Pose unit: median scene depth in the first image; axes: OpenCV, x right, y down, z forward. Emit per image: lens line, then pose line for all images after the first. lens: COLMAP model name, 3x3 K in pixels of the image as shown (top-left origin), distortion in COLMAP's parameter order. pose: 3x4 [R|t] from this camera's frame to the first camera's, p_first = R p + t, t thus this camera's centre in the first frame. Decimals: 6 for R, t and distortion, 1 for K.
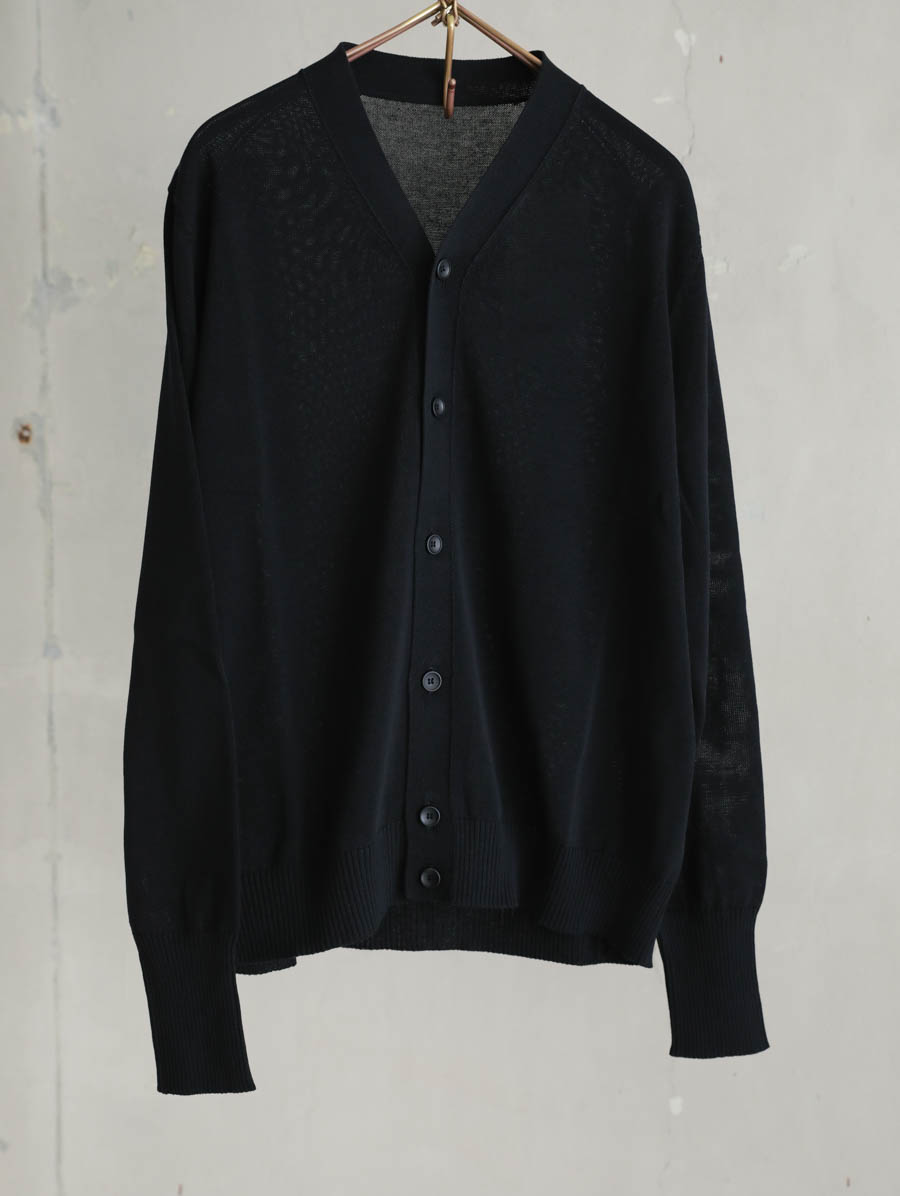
lens RADIAL K [[1852.5, 0, 447.3], [0, 1852.5, 600.2], [0, 0, 1]] dist [0.059783, 0.000000]
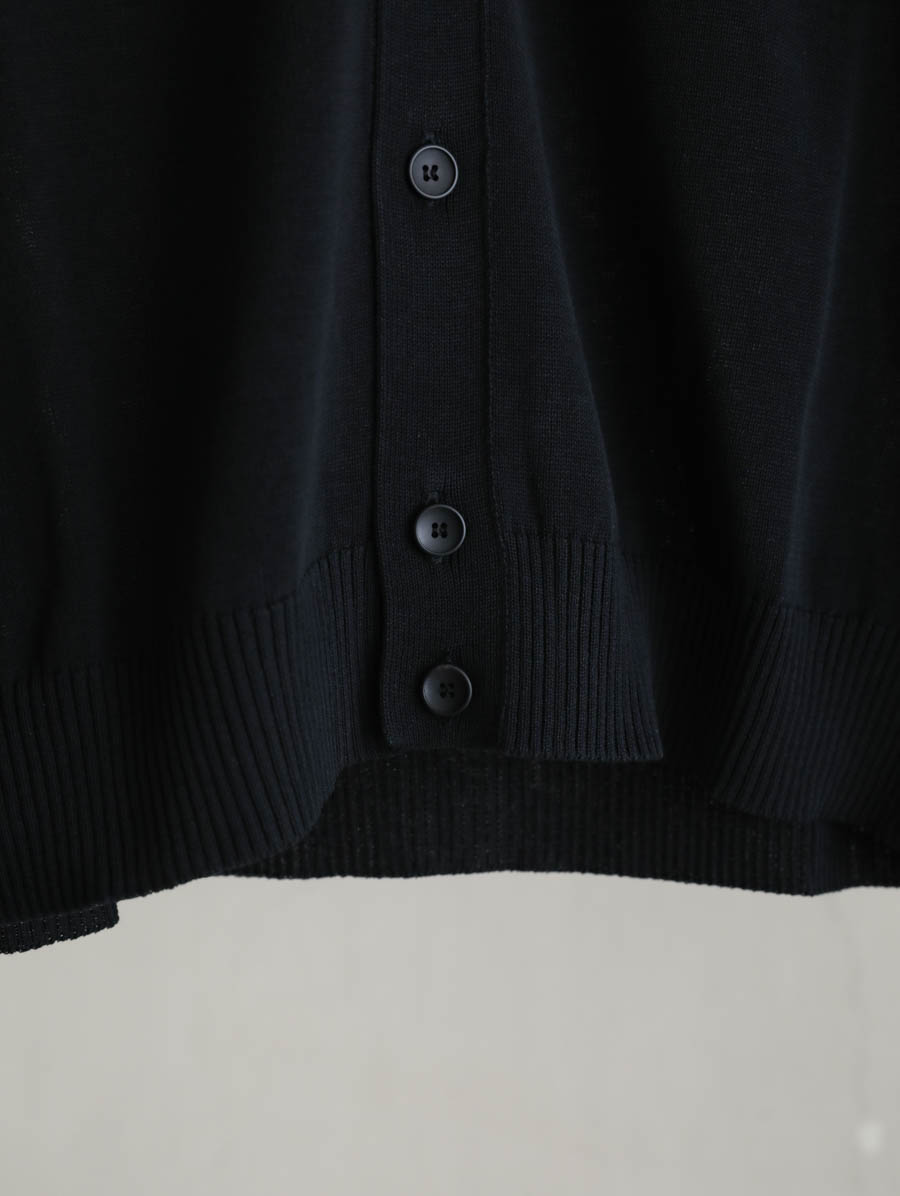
lens RADIAL K [[1852.5, 0, 453.0], [0, 1852.5, 595.7], [0, 0, 1]] dist [0.059783, 0.000000]
pose [[0.998870, -0.036844, 0.030018, -0.018737], [0.035809, 0.998770, 0.034301, 0.116805], [-0.031245, -0.033187, 0.998961, 0.611295]]
